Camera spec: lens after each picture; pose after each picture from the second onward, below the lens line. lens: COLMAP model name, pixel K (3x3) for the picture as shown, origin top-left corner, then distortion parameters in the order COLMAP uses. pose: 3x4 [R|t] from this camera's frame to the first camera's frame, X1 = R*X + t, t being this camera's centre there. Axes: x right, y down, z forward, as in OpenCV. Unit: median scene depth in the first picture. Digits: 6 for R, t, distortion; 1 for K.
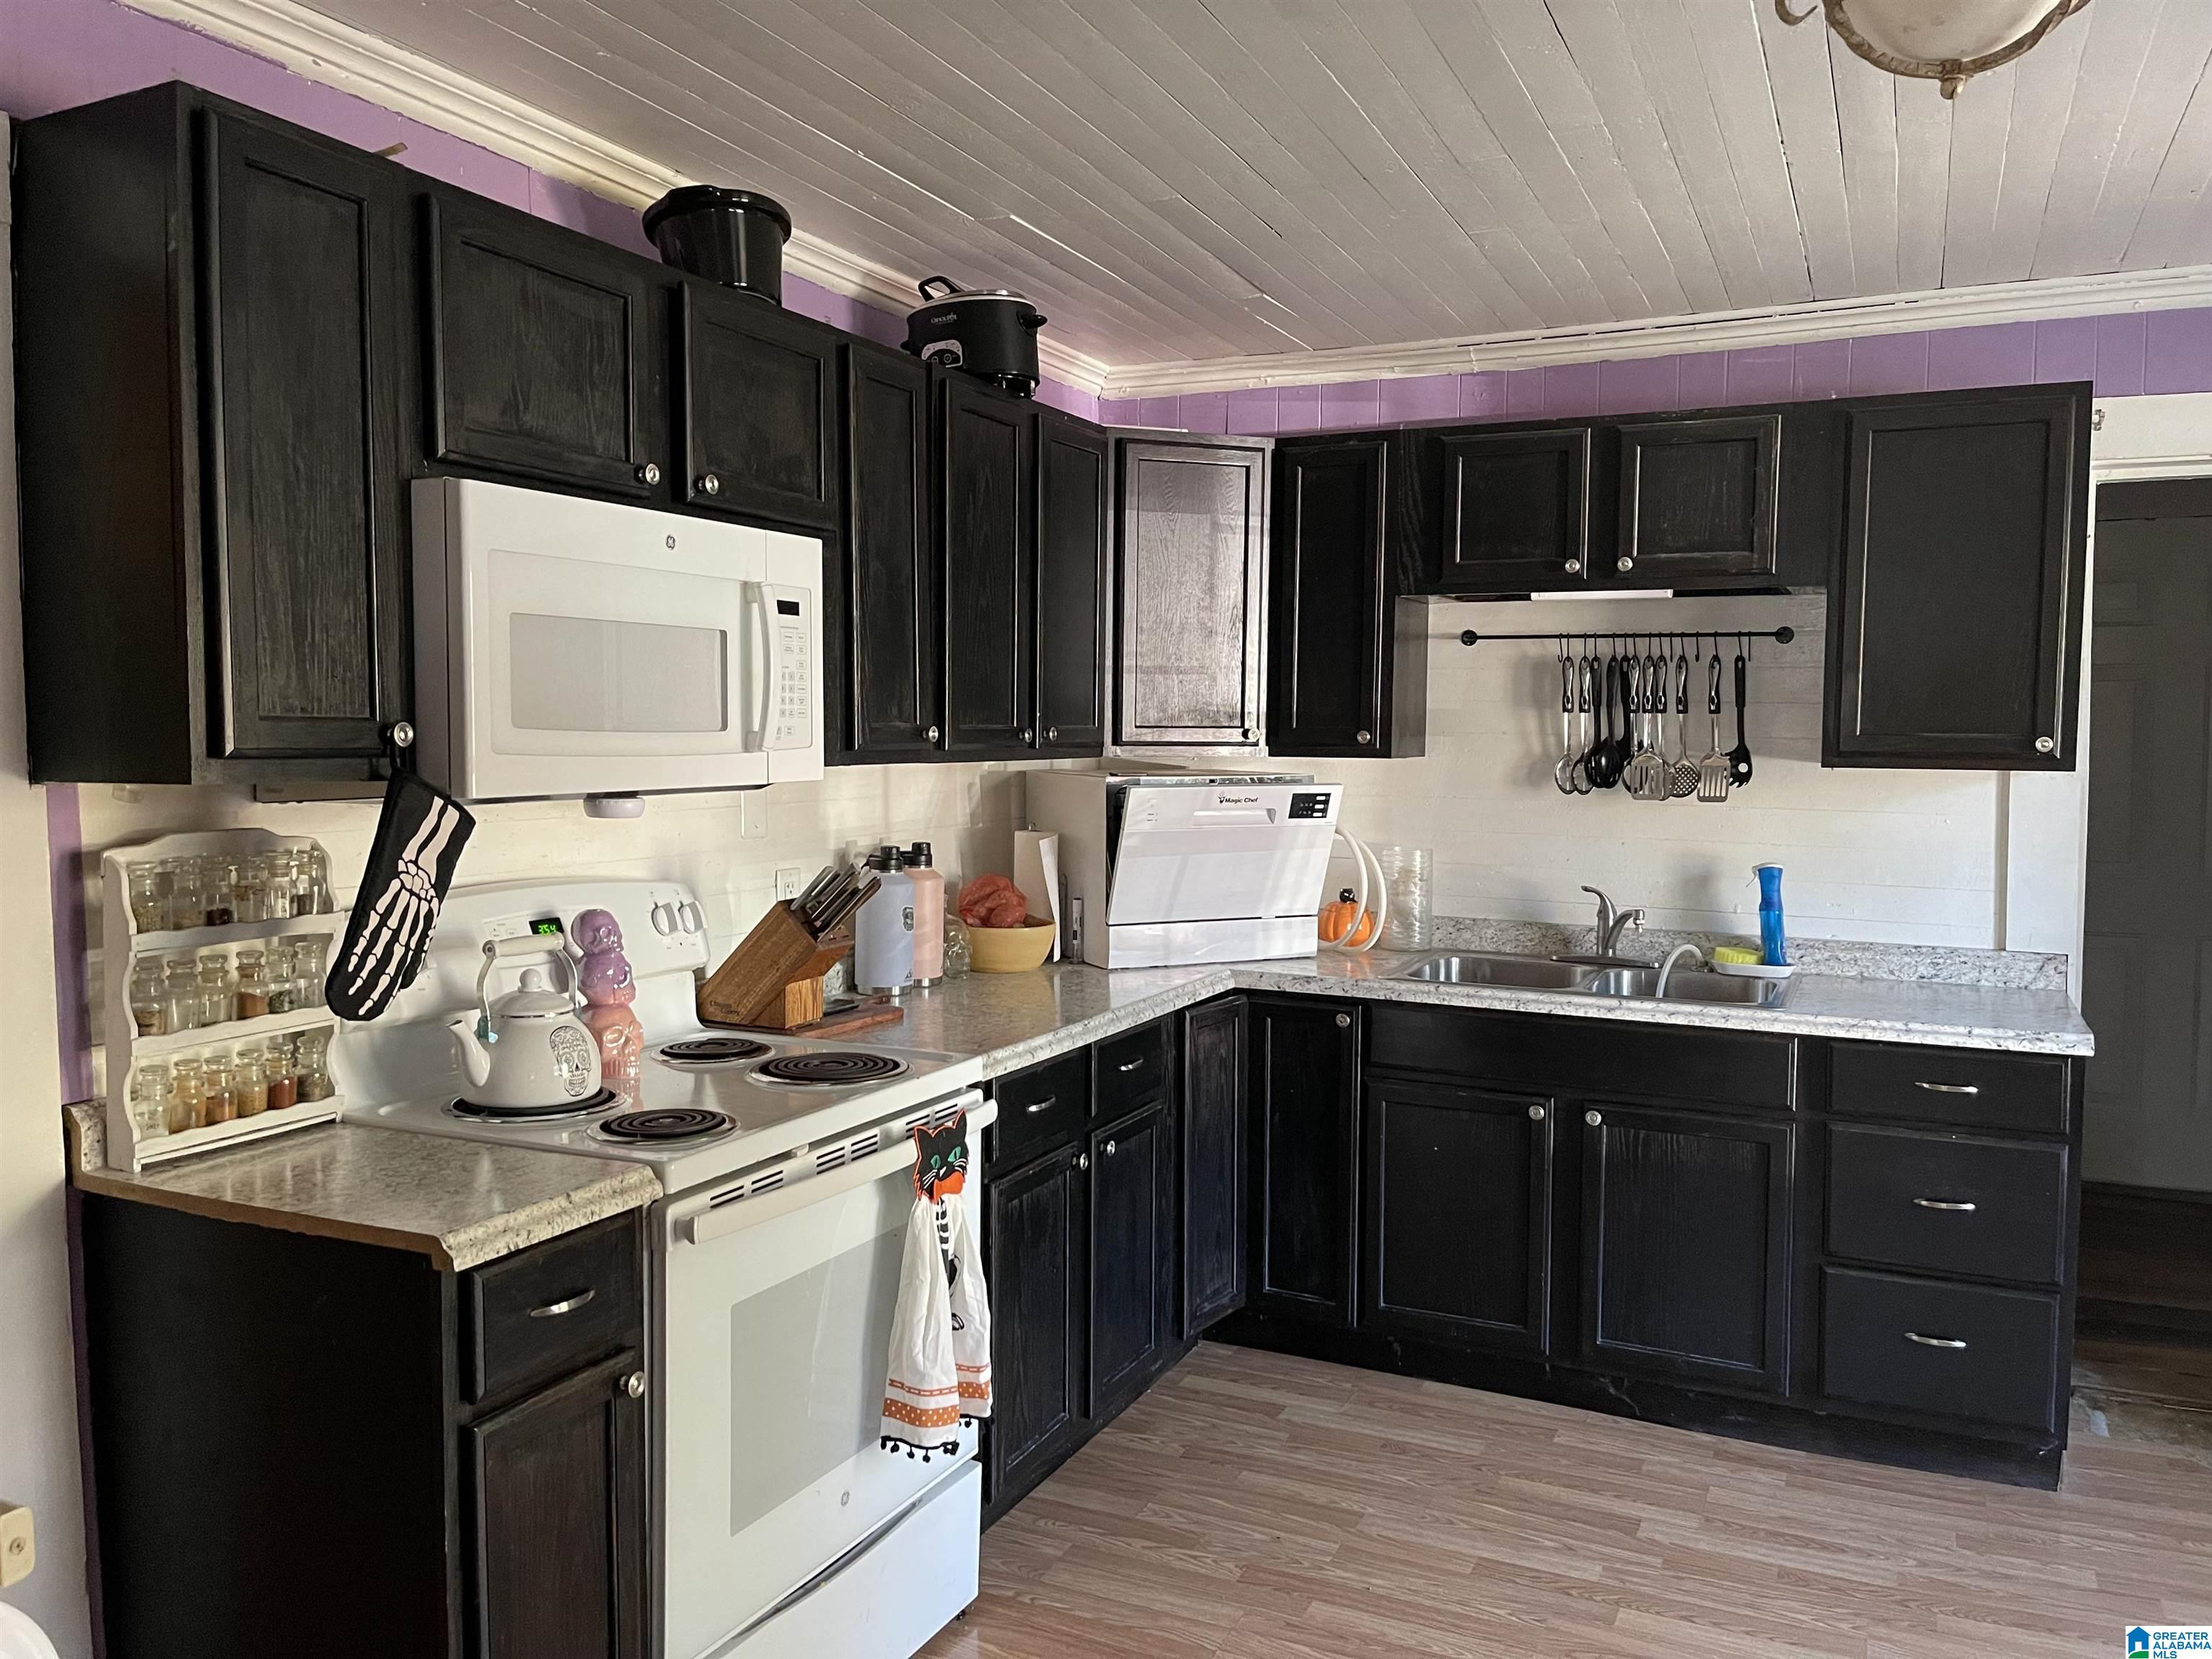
lens RADIAL K [[1669.1, 0, 1092.7], [0, 1669.1, 825.3], [0, 0, 1]] dist [0.070882, -0.097257]
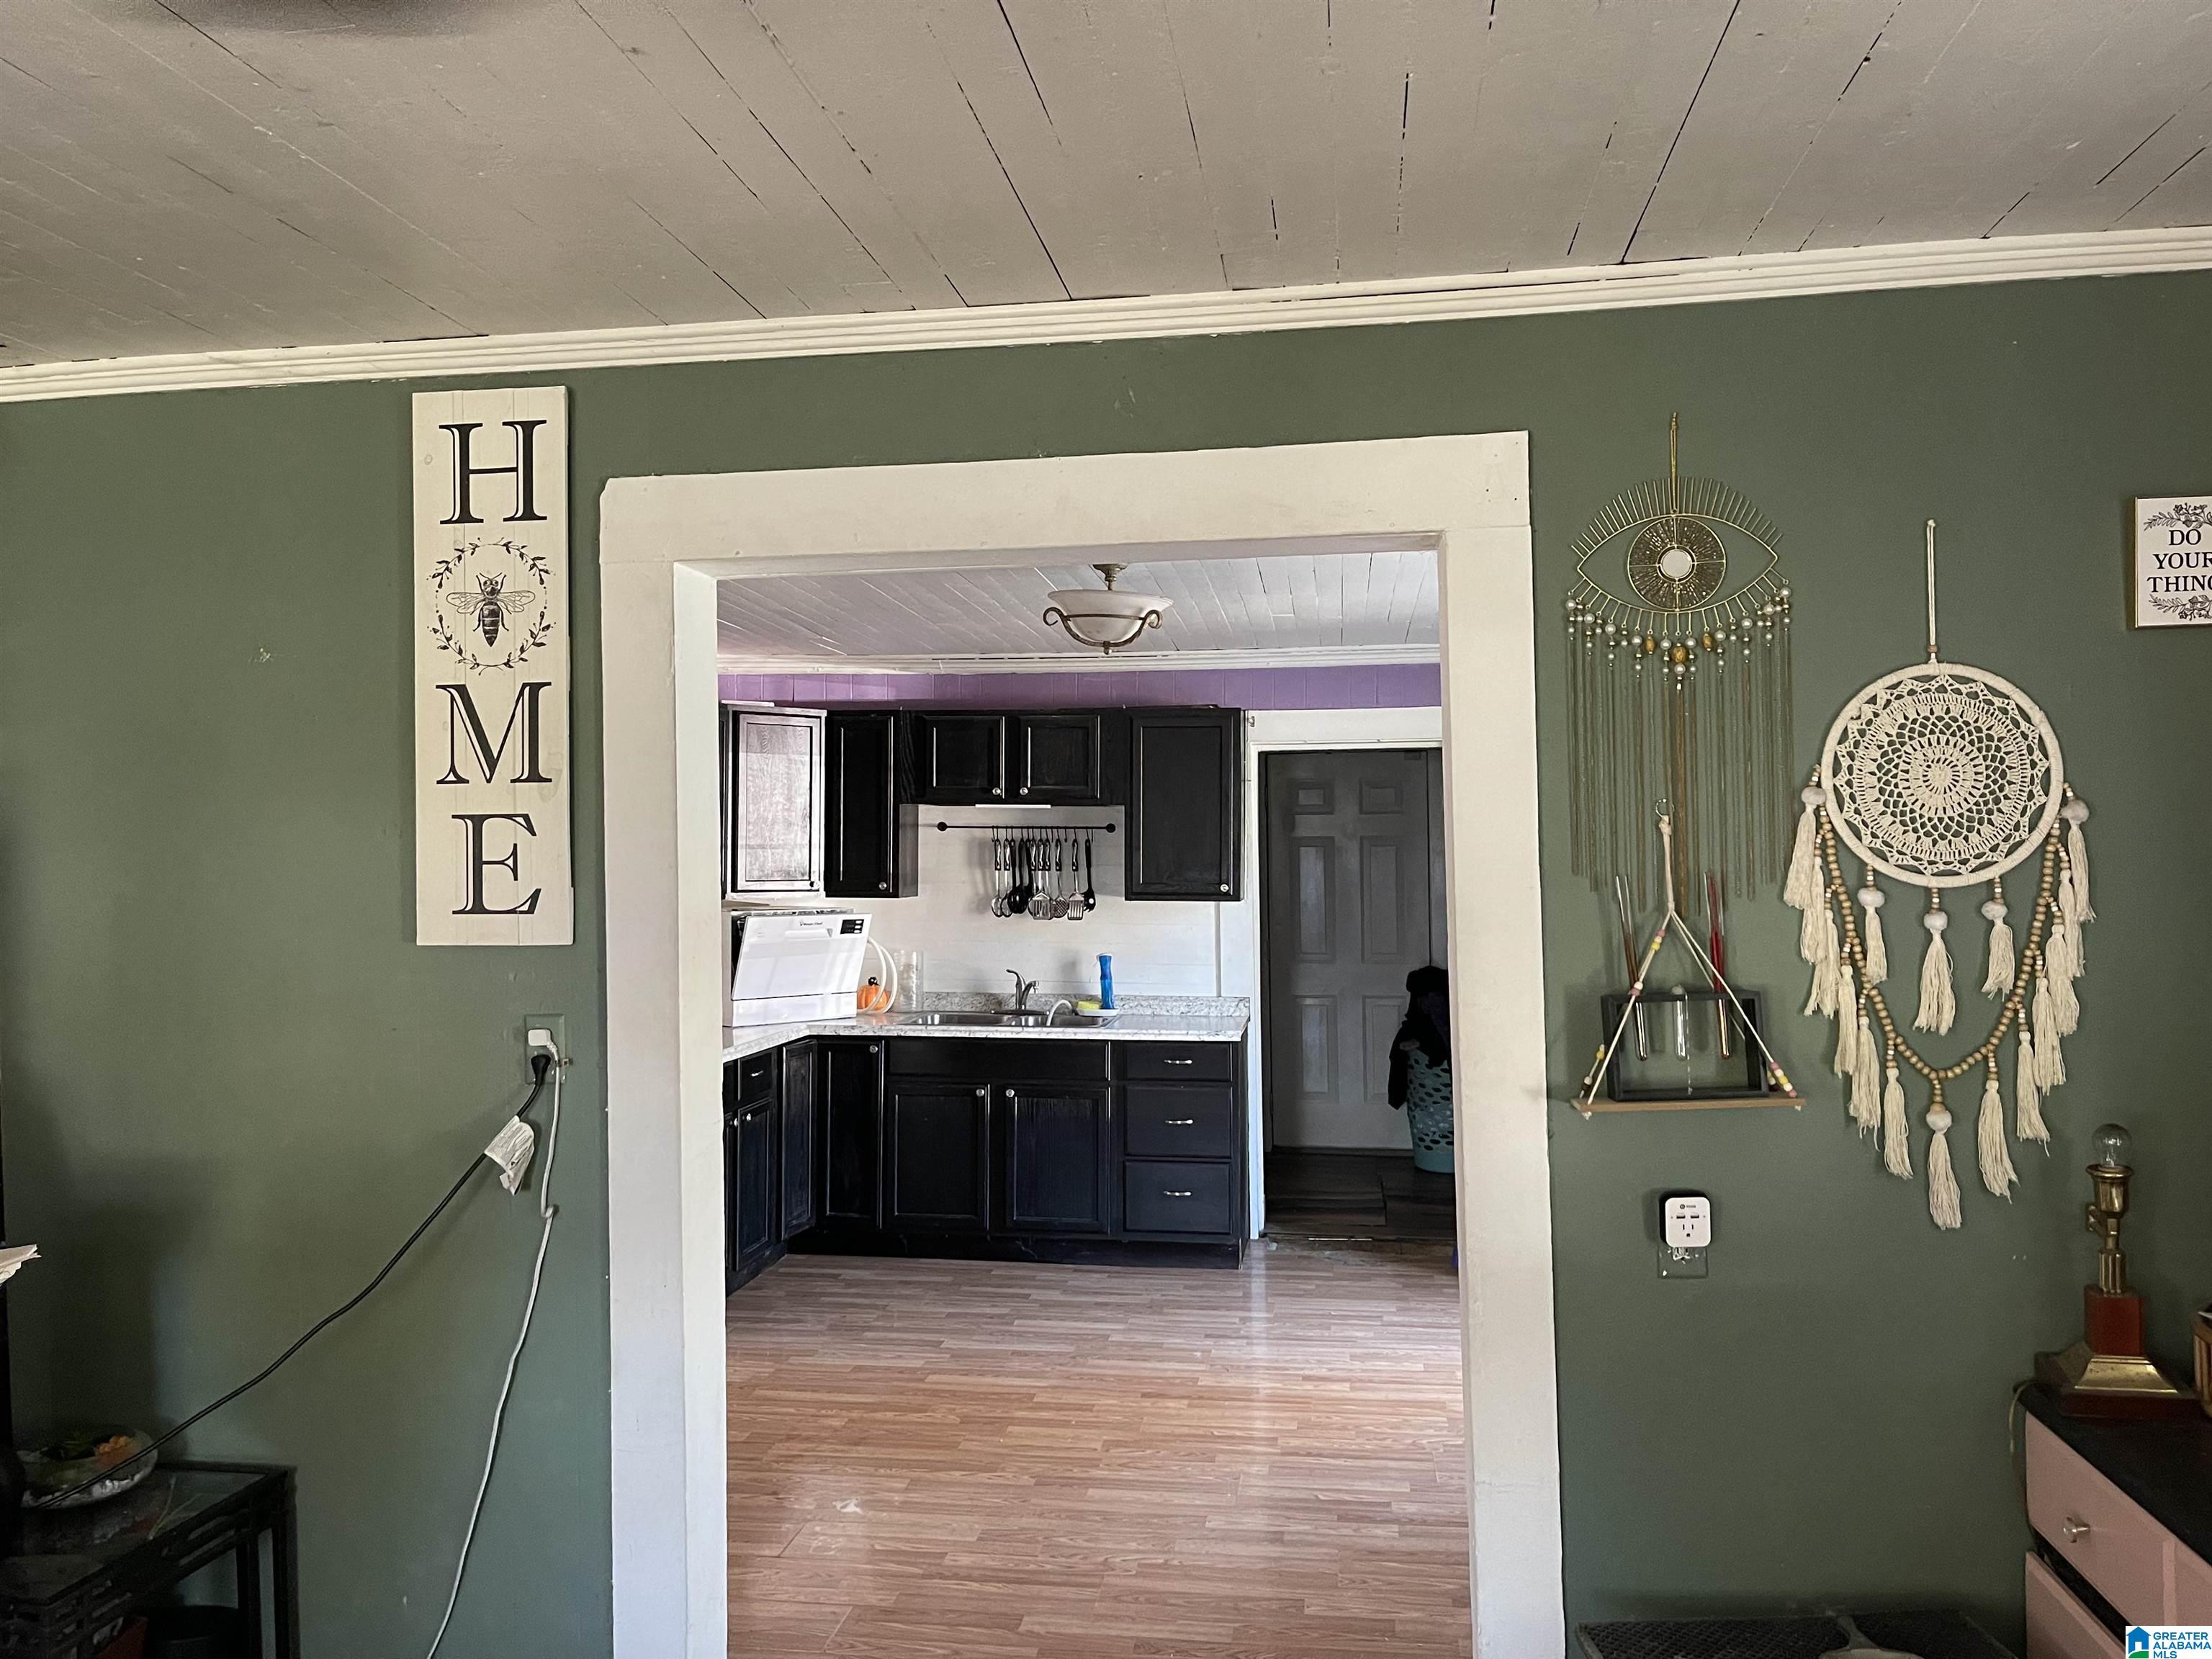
lens RADIAL K [[1681.7, 0, 1097.1], [0, 1681.7, 825.2], [0, 0, 1]] dist [0.085042, -0.104719]
pose [[0.954539, 0.000260, 0.298086, -0.154462], [0.022915, 0.996976, -0.074250, 0.019987], [-0.297204, 0.077705, 0.951647, -0.772090]]
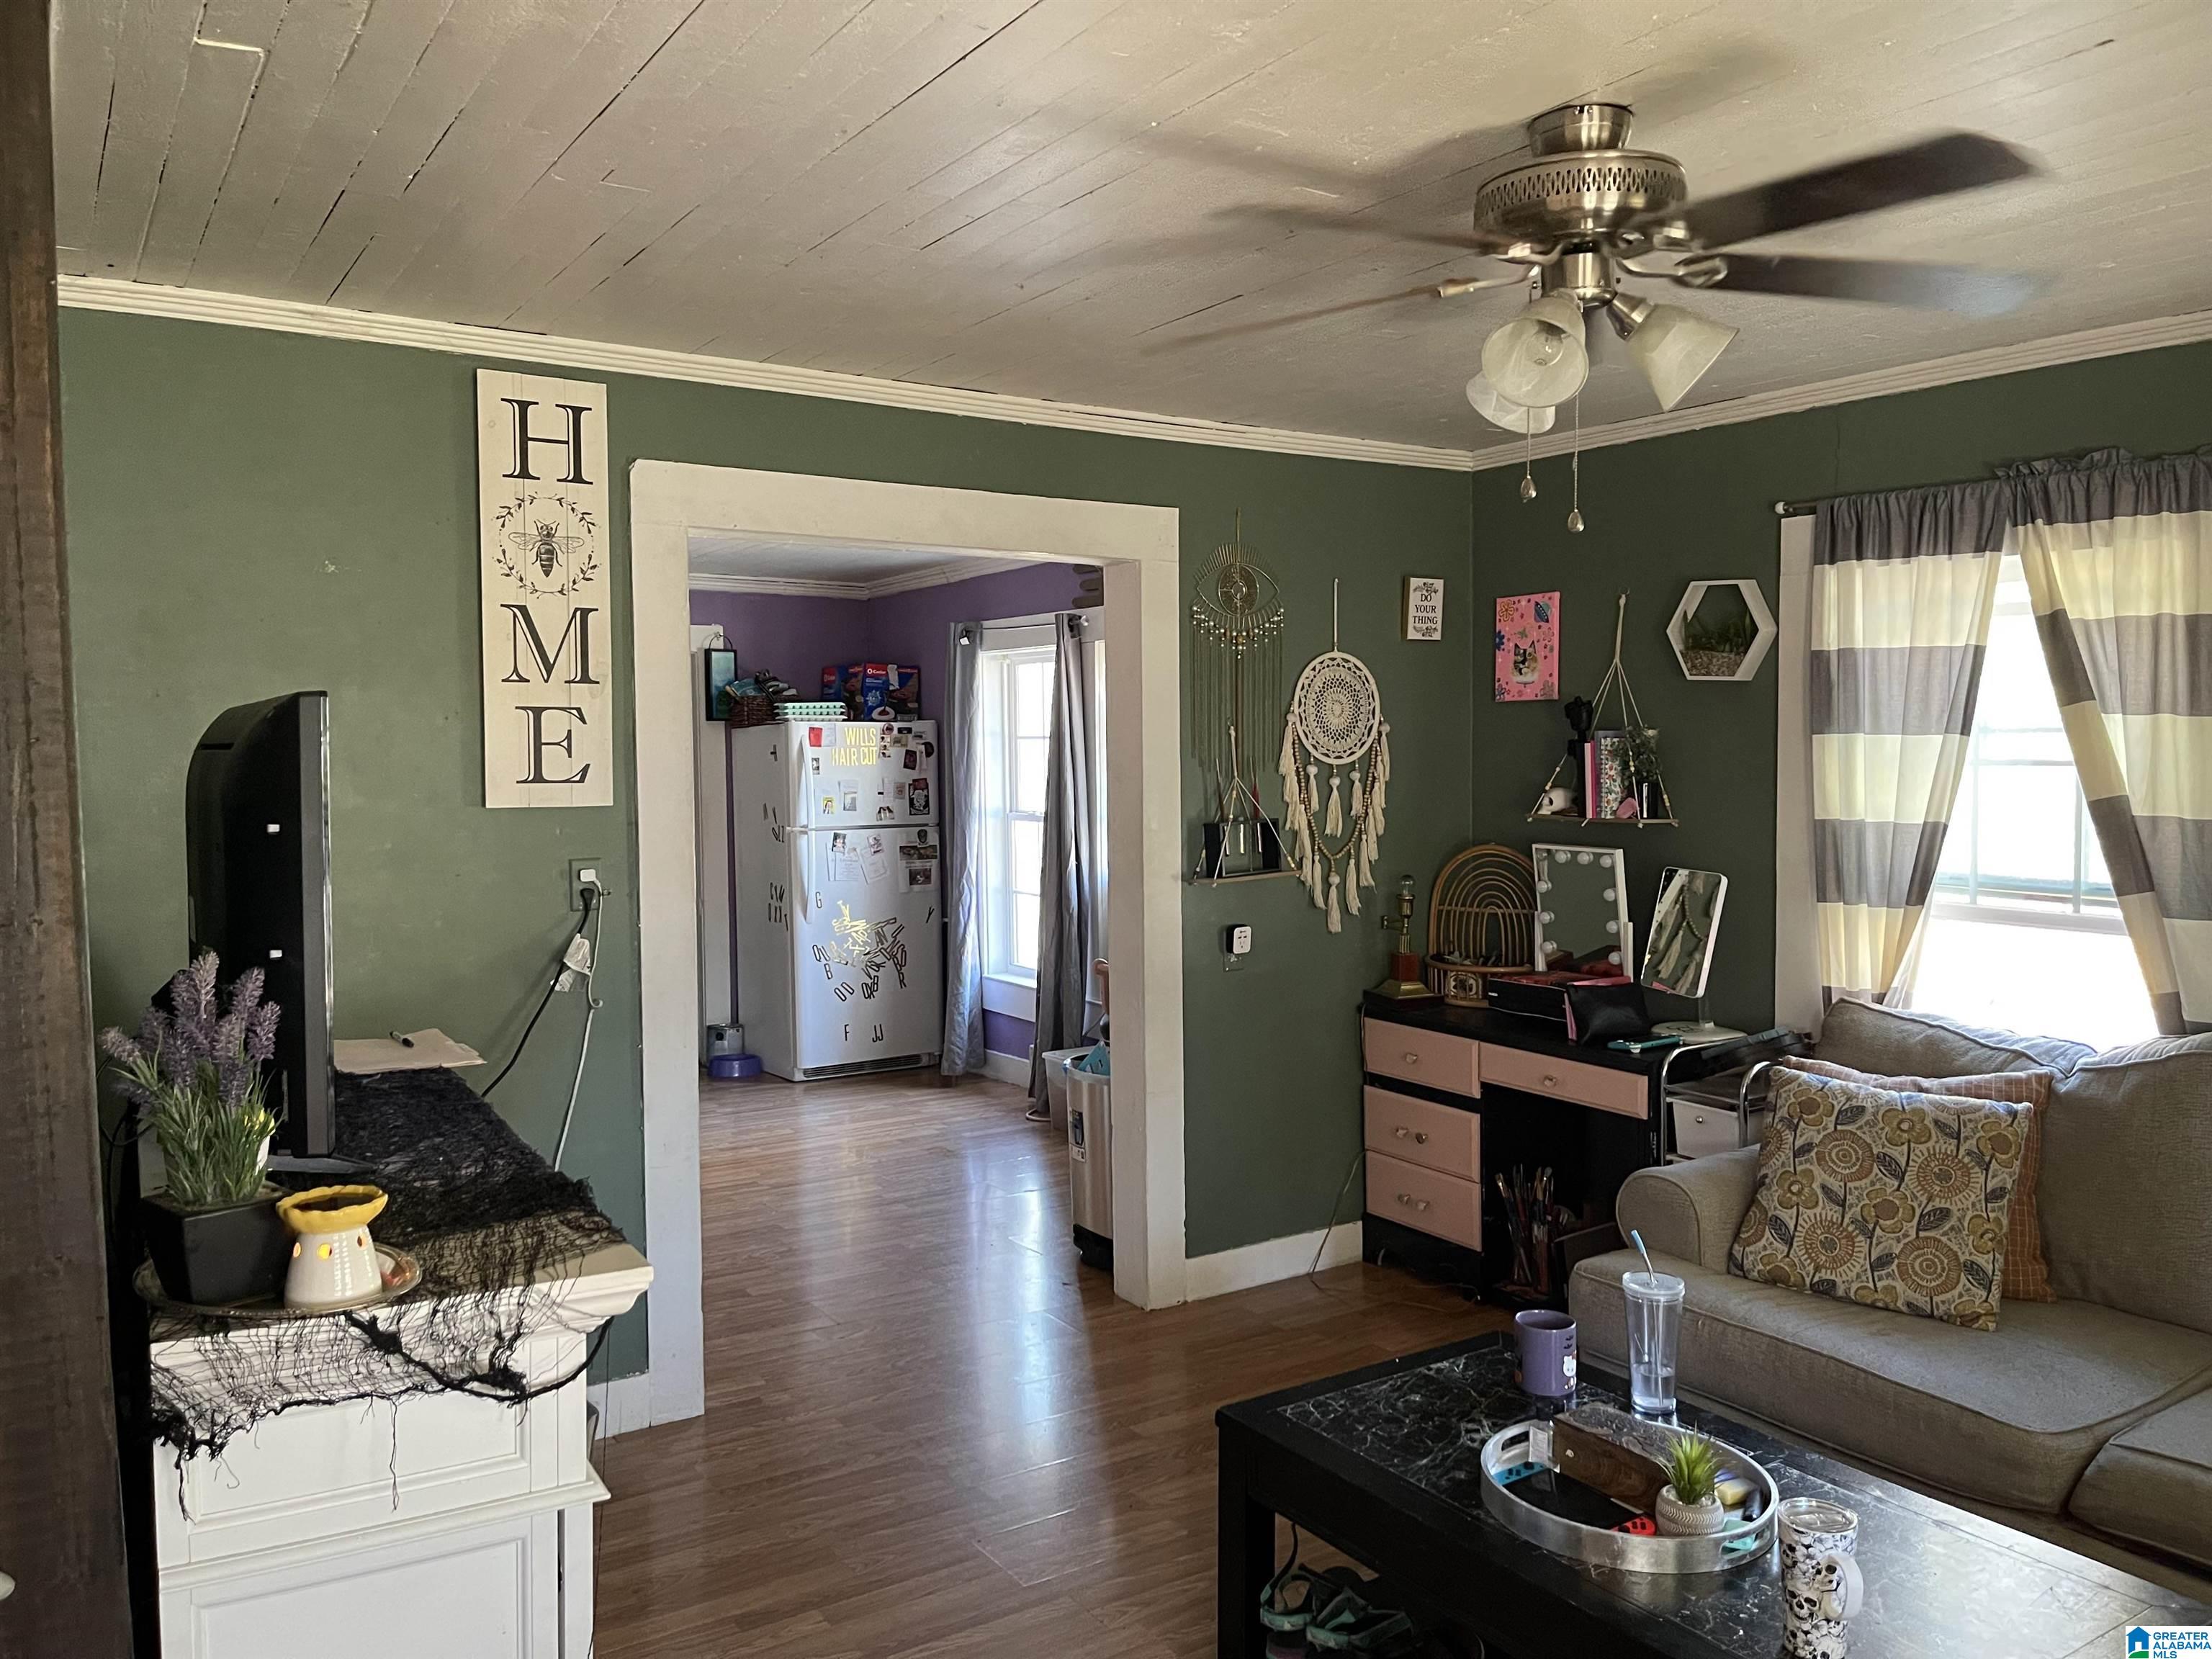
lens RADIAL K [[1667.7, 0, 1078.9], [0, 1667.7, 837.6], [0, 0, 1]] dist [0.065932, -0.097399]
pose [[0.520249, -0.041464, 0.853007, -0.907640], [0.047521, 0.998679, 0.019562, 0.024746], [-0.852691, 0.030358, 0.521532, -0.741891]]
